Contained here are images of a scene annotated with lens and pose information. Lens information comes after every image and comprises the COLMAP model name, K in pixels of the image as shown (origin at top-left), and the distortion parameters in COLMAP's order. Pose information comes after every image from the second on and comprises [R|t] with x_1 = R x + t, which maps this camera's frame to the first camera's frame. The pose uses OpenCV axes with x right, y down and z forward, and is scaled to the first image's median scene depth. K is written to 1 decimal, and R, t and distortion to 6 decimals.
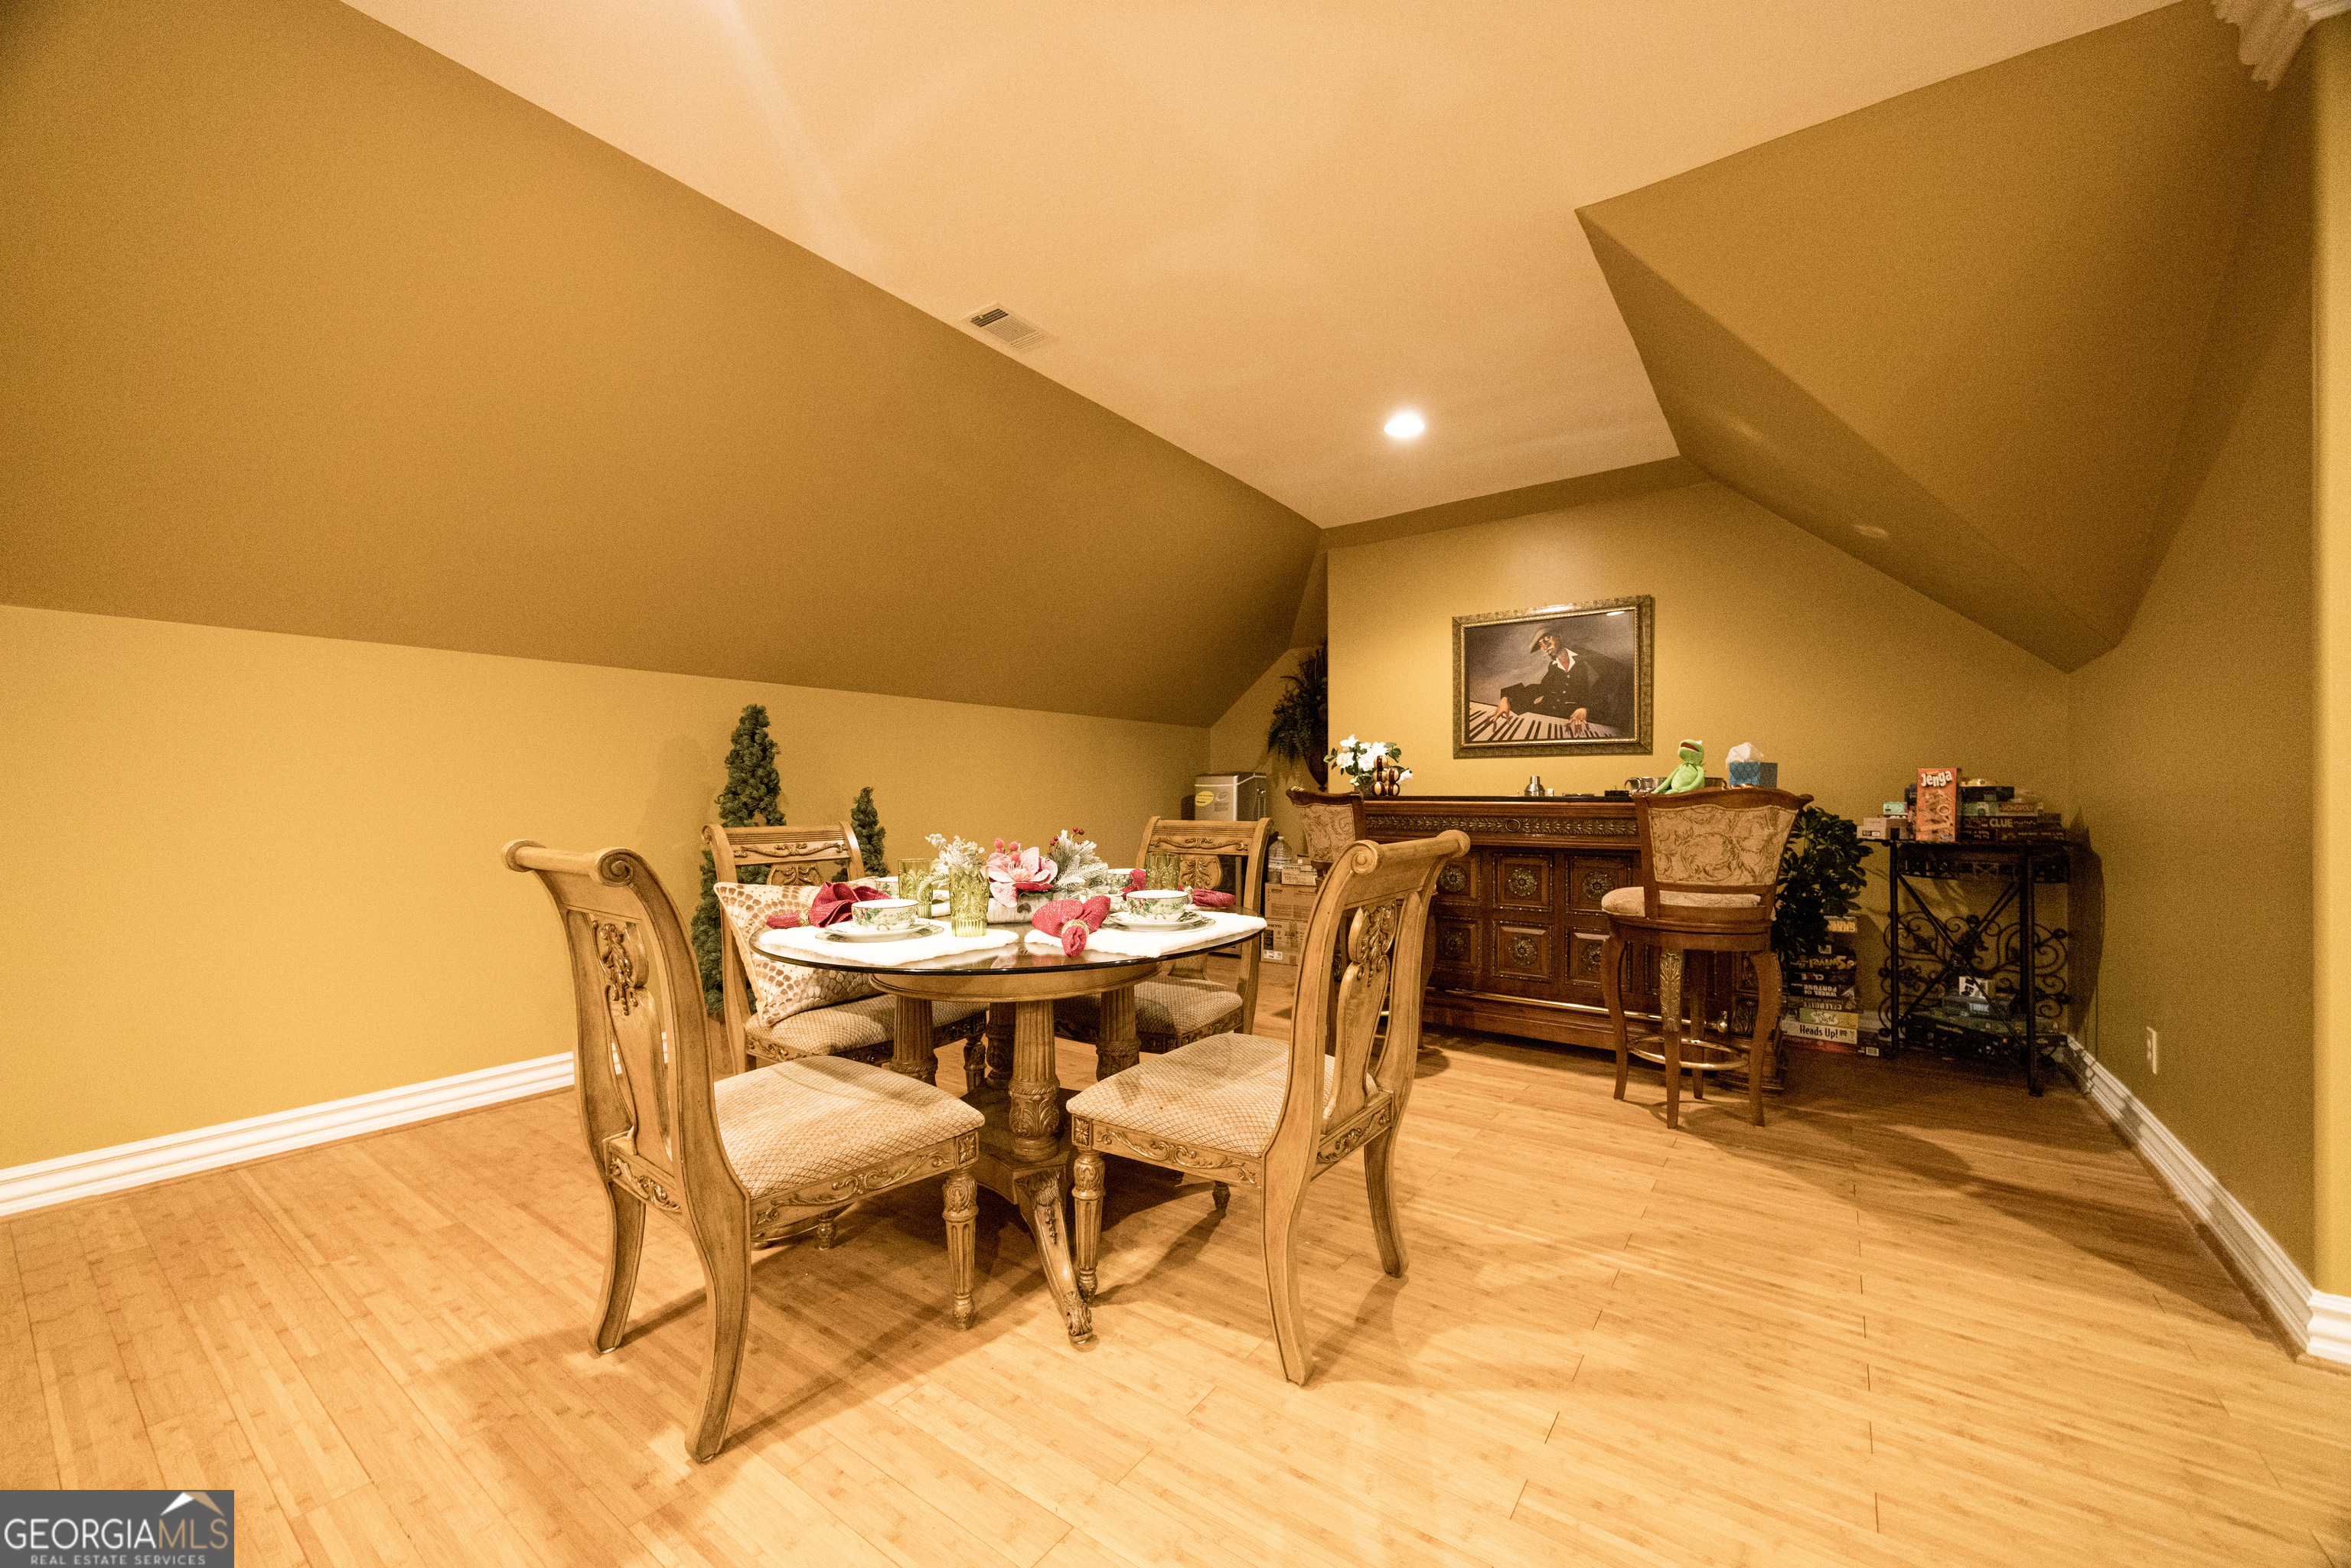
lens RADIAL K [[911.7, 0, 1175.5], [0, 911.7, 784.0], [0, 0, 1]] dist [-0.000164, -0.000043]
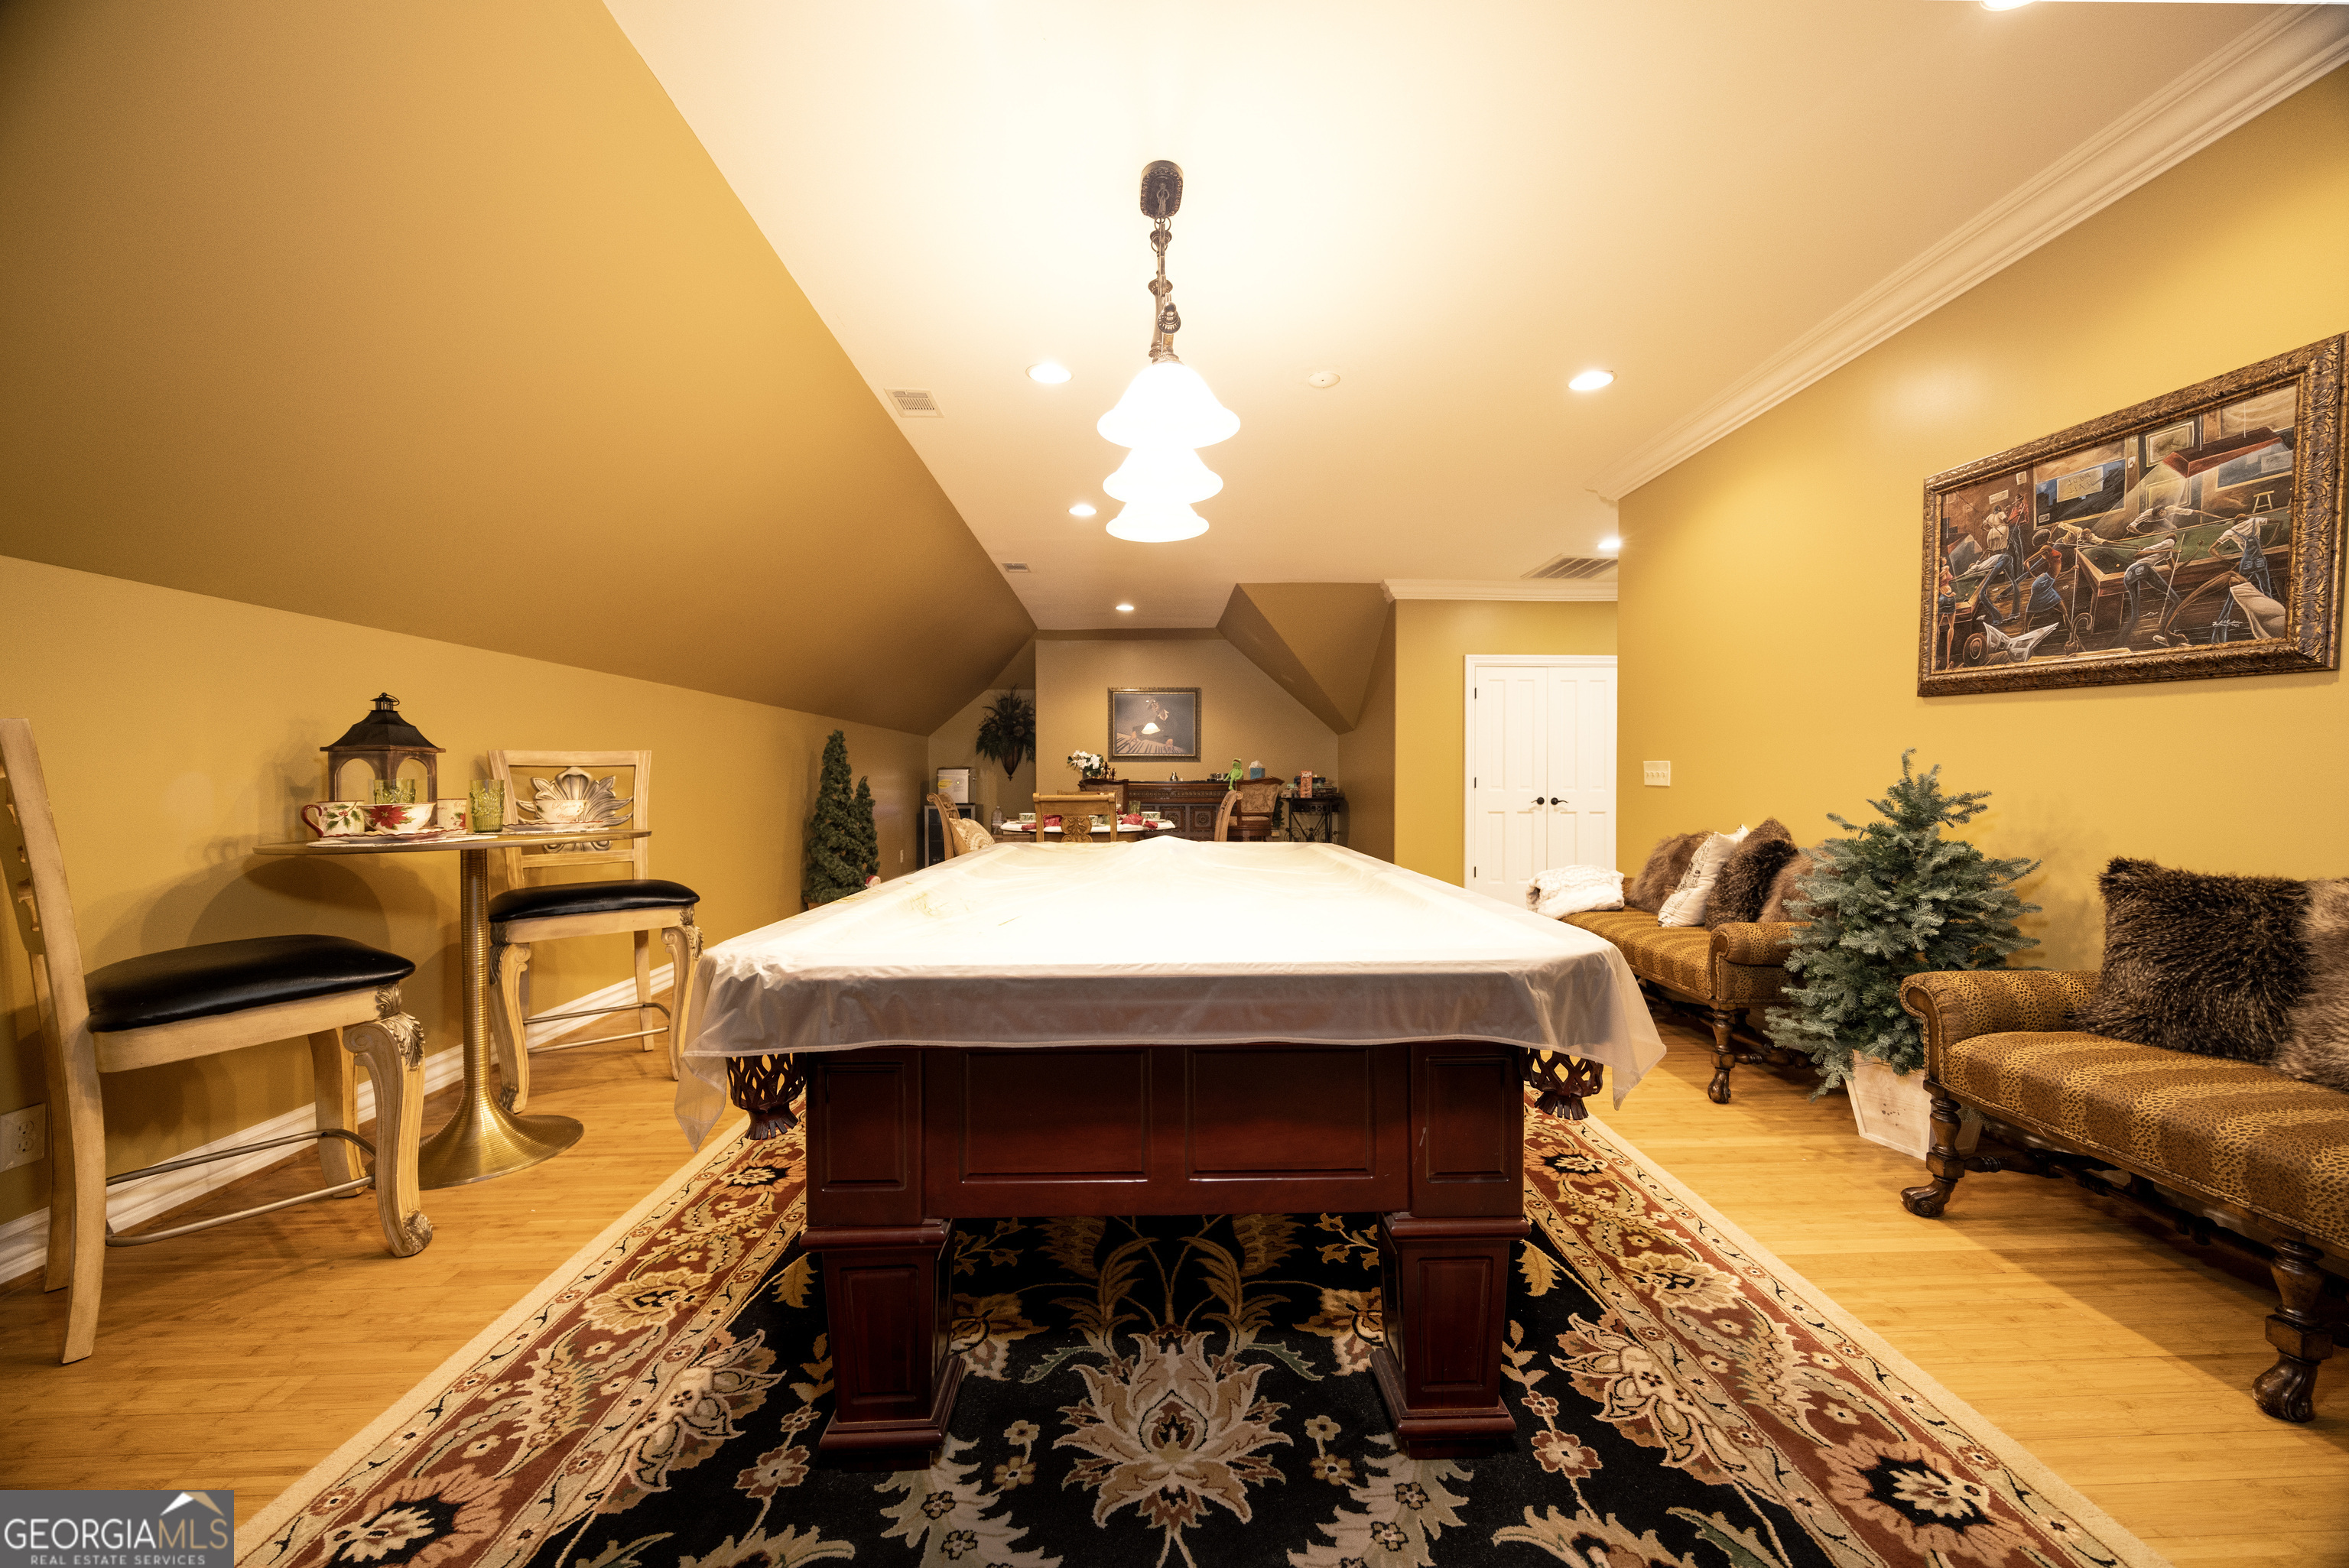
lens RADIAL K [[910.8, 0, 1174.5], [0, 910.8, 784.0], [0, 0, 1]] dist [-0.000164, -0.000043]
pose [[0.792880, -0.000725, 0.609378, -1.036176], [-0.008991, 0.999877, 0.012888, -0.008929], [-0.609312, -0.015697, 0.792775, -0.832832]]
